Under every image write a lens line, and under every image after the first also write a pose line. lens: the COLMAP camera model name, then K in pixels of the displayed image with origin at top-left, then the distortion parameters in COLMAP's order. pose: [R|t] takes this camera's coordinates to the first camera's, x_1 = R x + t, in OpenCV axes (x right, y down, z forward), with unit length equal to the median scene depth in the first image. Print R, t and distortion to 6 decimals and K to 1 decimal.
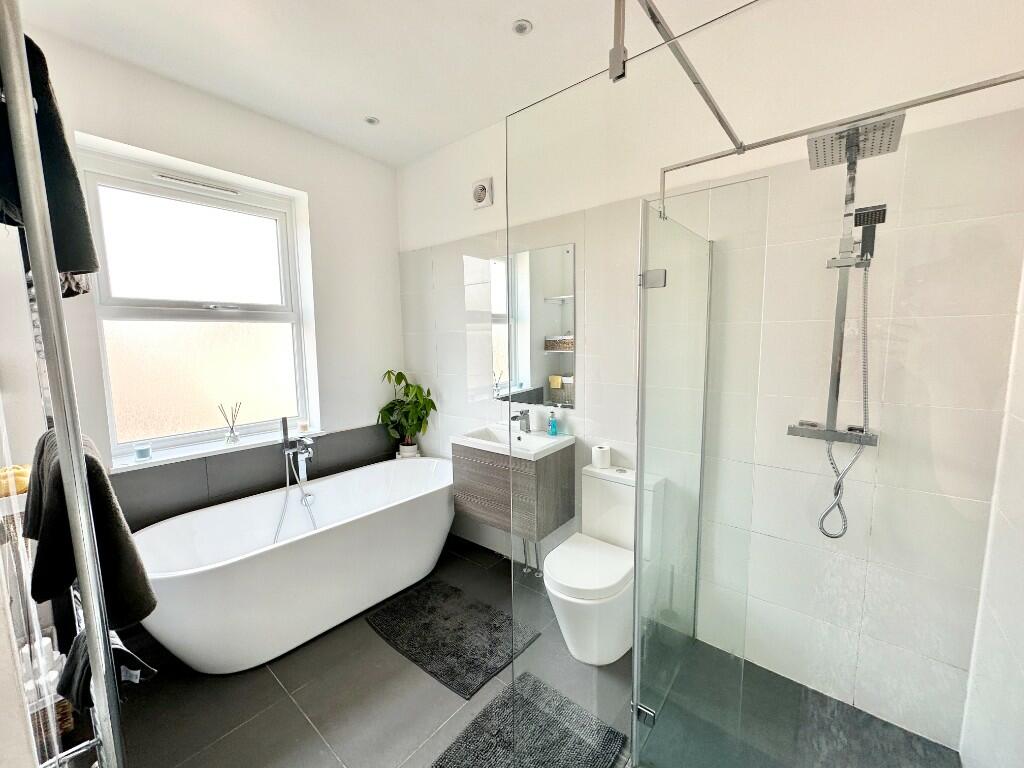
lens RADIAL K [[406.0, 0, 512.5], [0, 406.0, 384.1], [0, 0, 1]] dist [-0.003074, 0.000837]
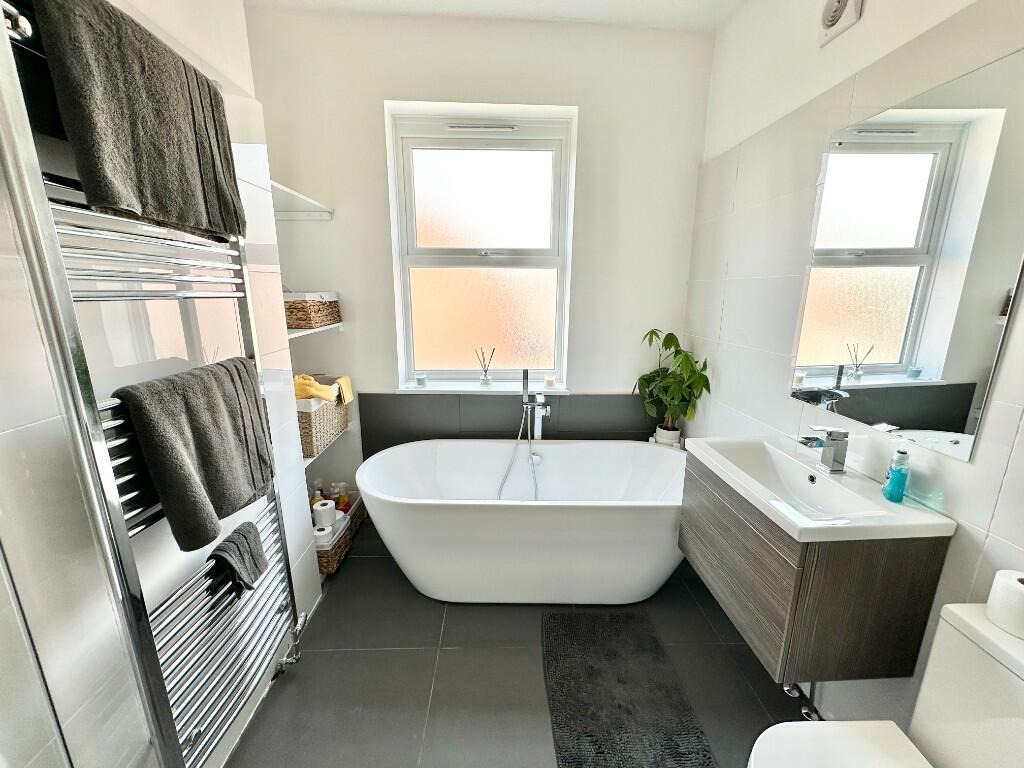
lens RADIAL K [[406.0, 0, 513.3], [0, 406.0, 383.8], [0, 0, 1]] dist [-0.003074, 0.000837]
pose [[0.660714, 0.188988, -0.726458, 0.118128], [-0.100951, 0.981367, 0.163487, -0.038049], [0.743818, -0.034682, 0.667481, 0.333081]]
